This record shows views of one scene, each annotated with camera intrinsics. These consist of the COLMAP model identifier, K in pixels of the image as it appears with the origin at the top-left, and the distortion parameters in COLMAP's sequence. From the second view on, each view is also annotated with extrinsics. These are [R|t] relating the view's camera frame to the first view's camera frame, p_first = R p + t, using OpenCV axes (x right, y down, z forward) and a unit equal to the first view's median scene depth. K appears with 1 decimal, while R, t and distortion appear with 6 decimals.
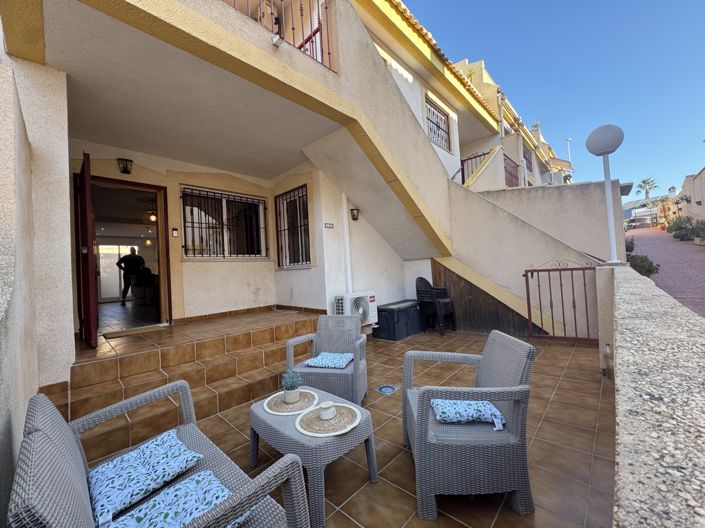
lens RADIAL K [[281.6, 0, 352.0], [0, 281.6, 264.3], [0, 0, 1]] dist [-0.002920, -0.000155]
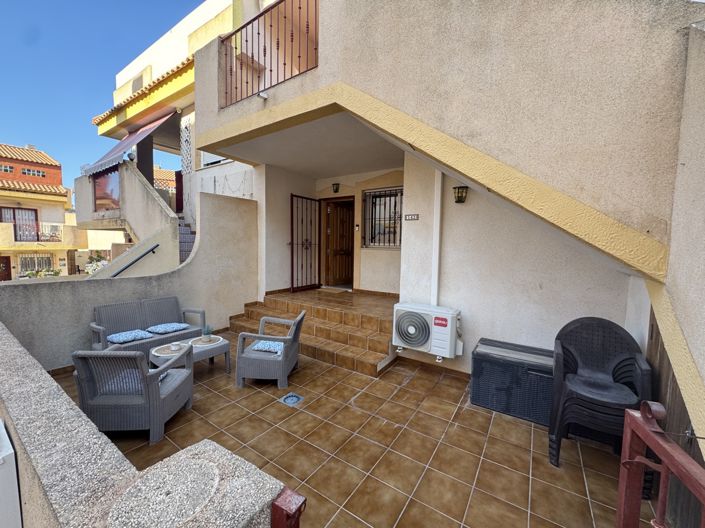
lens RADIAL K [[281.6, 0, 353.2], [0, 281.6, 264.0], [0, 0, 1]] dist [-0.002920, -0.000155]
pose [[0.167720, 0.127354, -0.977574, 0.760075], [-0.002077, 0.991664, 0.128834, -0.115542], [0.985832, -0.019578, 0.166586, 0.744952]]
